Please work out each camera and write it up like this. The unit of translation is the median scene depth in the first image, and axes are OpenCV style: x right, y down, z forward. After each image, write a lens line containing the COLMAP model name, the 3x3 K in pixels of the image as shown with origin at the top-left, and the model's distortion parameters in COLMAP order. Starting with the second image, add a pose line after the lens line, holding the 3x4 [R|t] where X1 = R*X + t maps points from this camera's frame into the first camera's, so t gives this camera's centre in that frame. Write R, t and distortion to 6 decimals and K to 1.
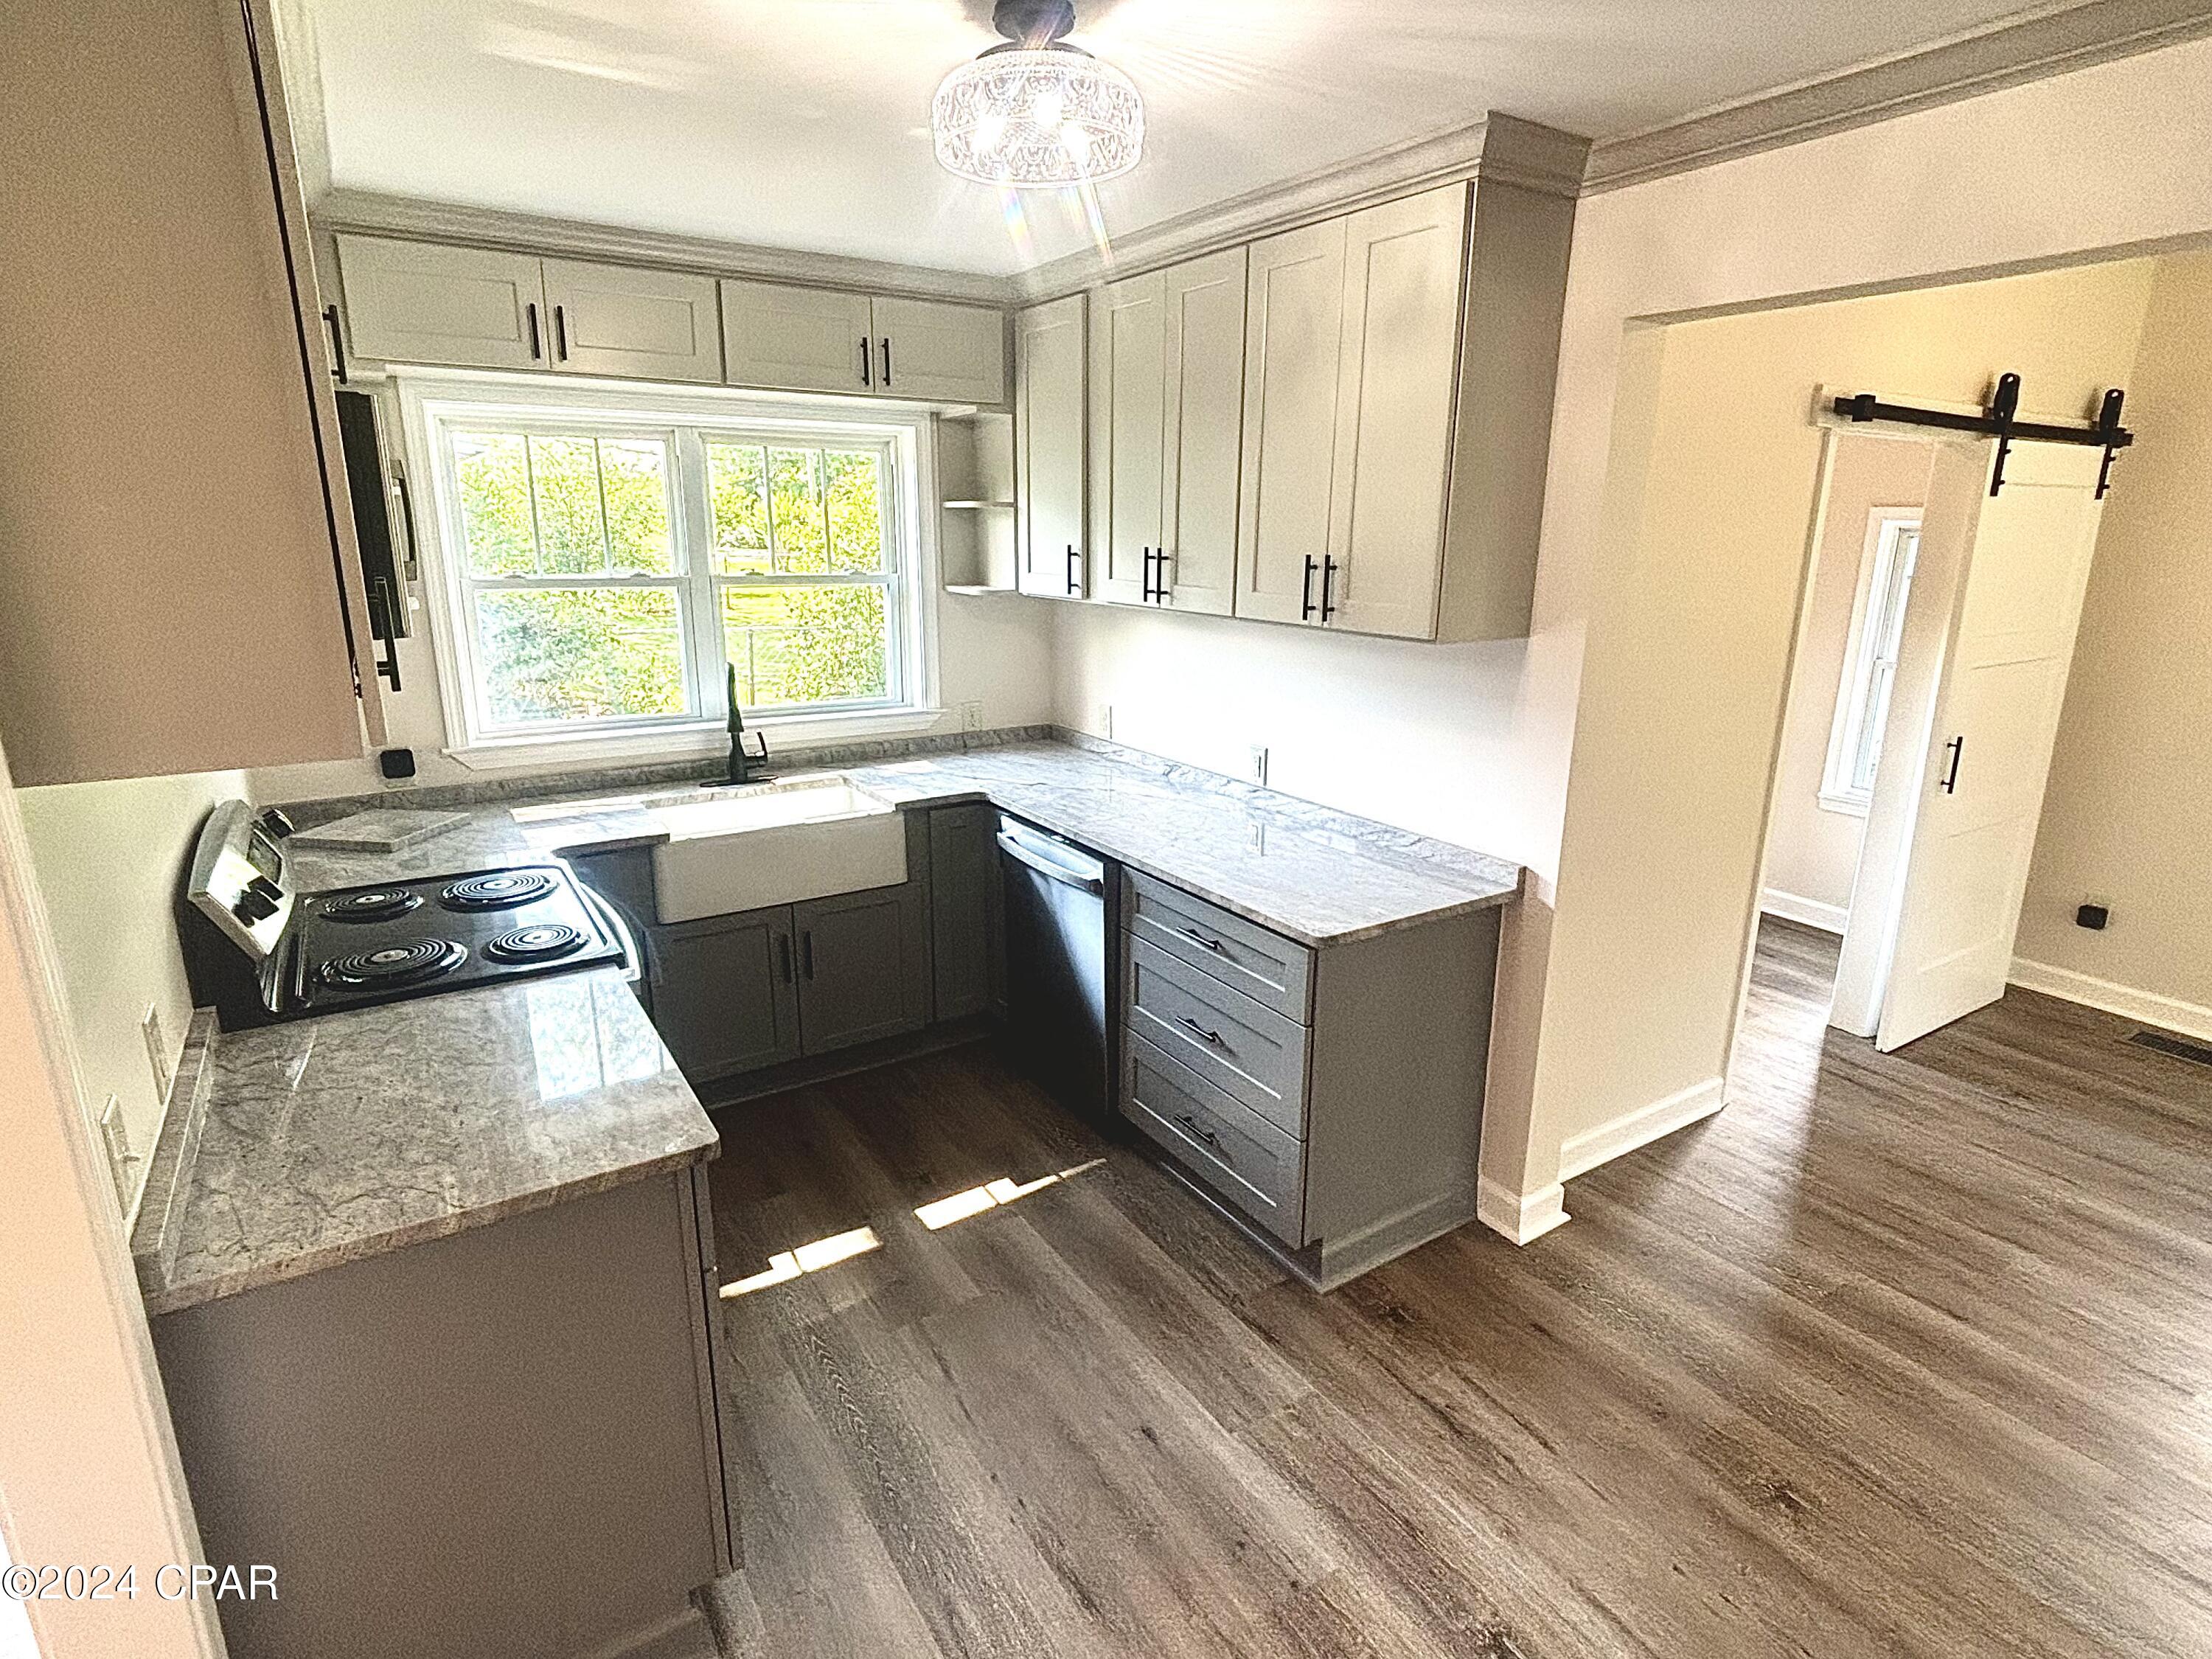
lens RADIAL K [[1157.9, 0, 1106.0], [0, 1157.9, 829.5], [0, 0, 1]] dist [0.016018, -0.000388]
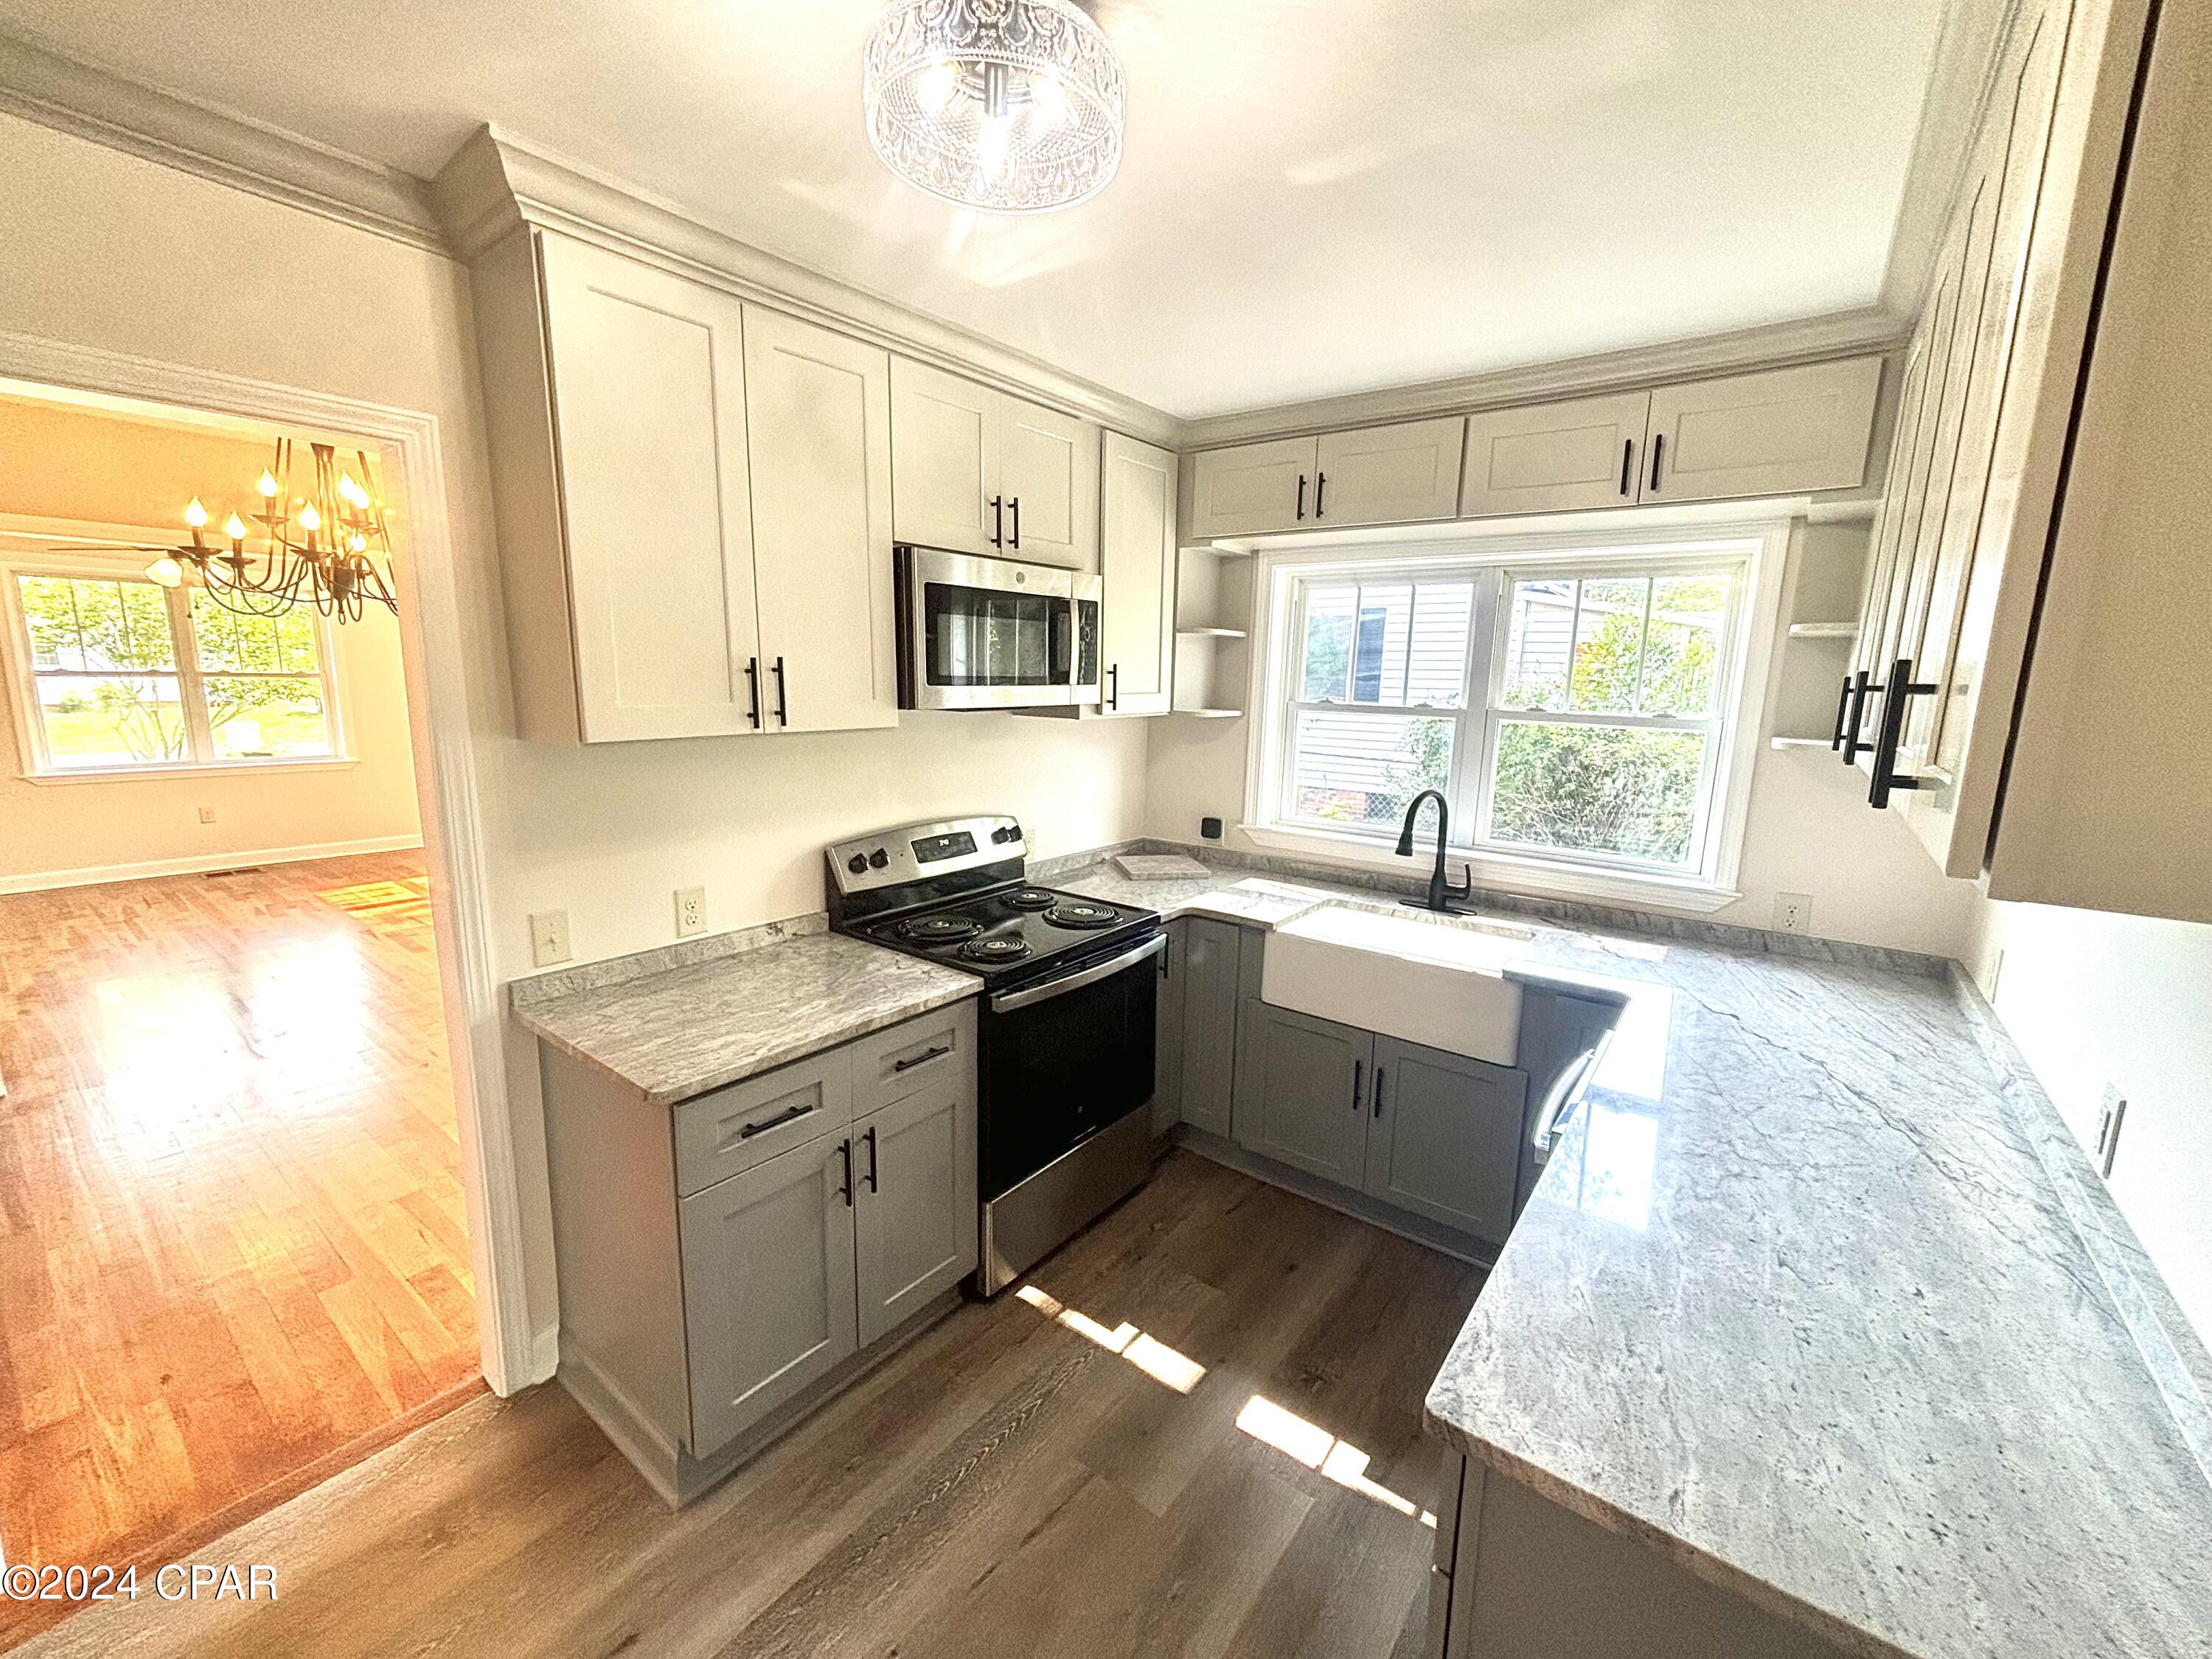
lens RADIAL K [[889.9, 0, 1106.0], [0, 889.9, 829.5], [0, 0, 1]] dist [-0.001204, -0.000044]
pose [[0.344669, 0.163914, -0.924303, 0.320778], [-0.263663, 0.961904, 0.072263, -0.097839], [0.900936, 0.218798, 0.374757, 0.492602]]
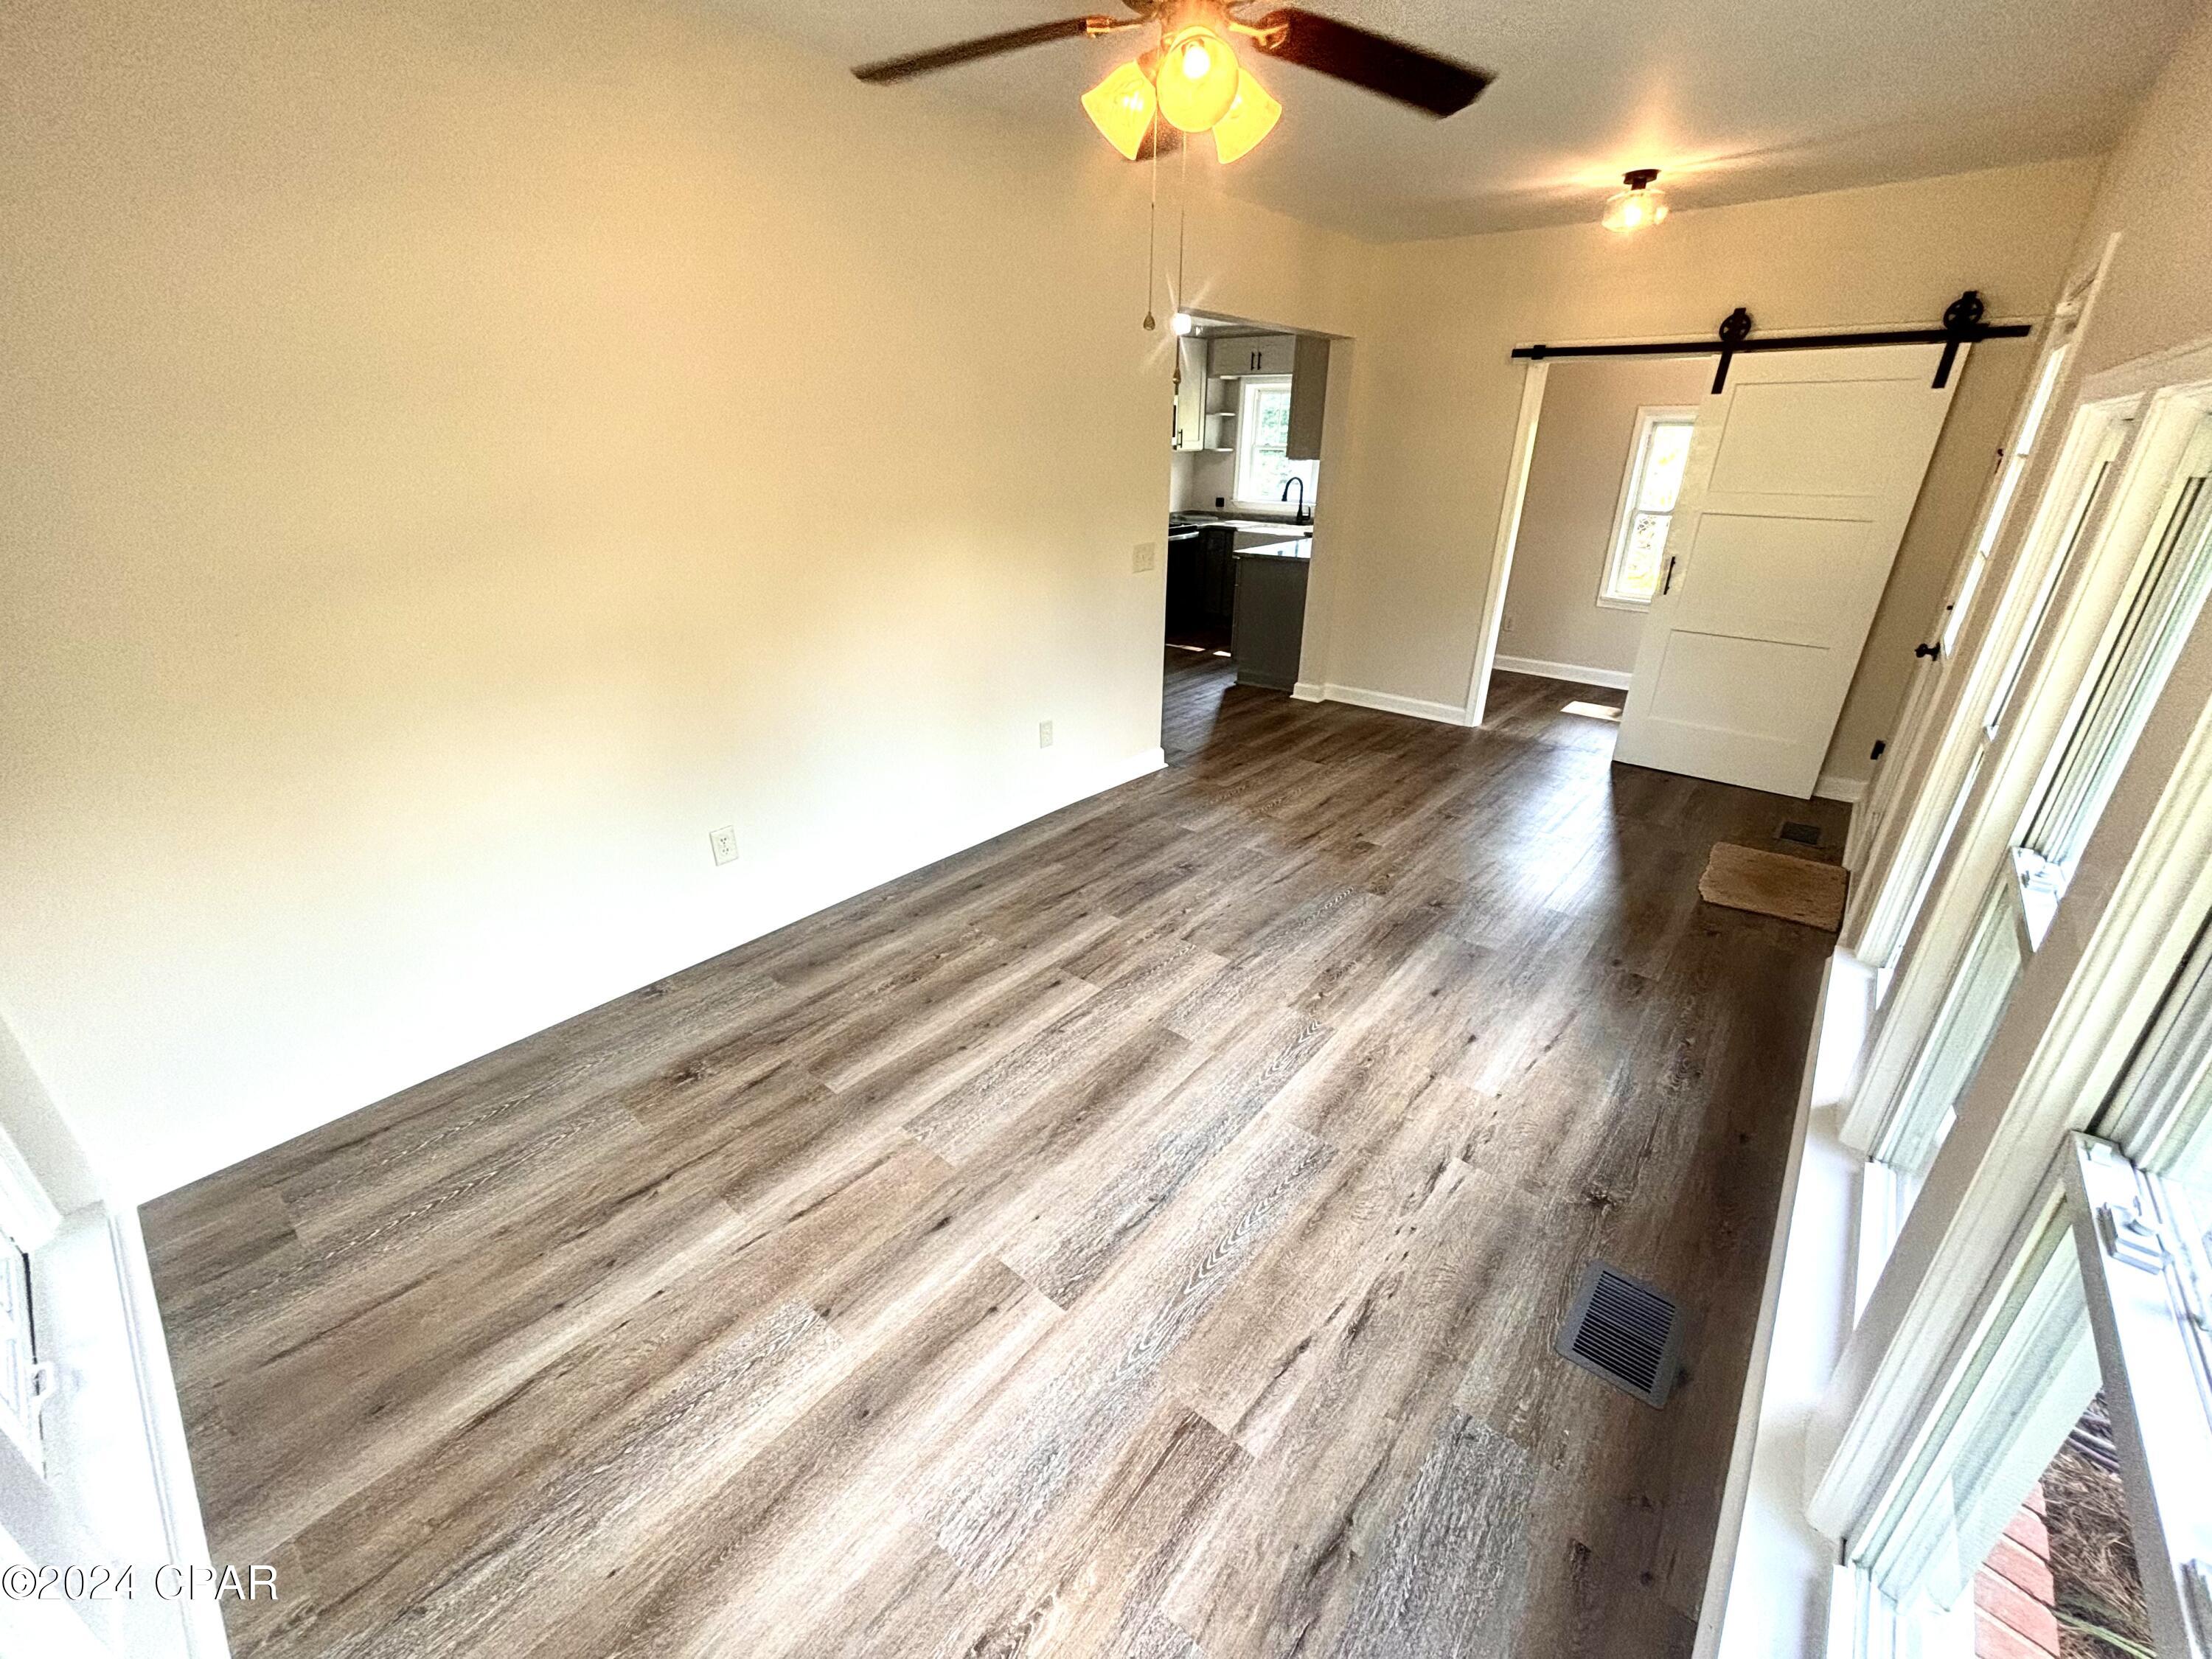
lens RADIAL K [[889.9, 0, 1106.0], [0, 889.9, 829.5], [0, 0, 1]] dist [-0.001204, -0.000044]
pose [[0.300954, 0.383556, -0.873105, 1.827785], [-0.255869, 0.914458, 0.313525, 0.082003], [0.918672, 0.129044, 0.373350, -0.108970]]
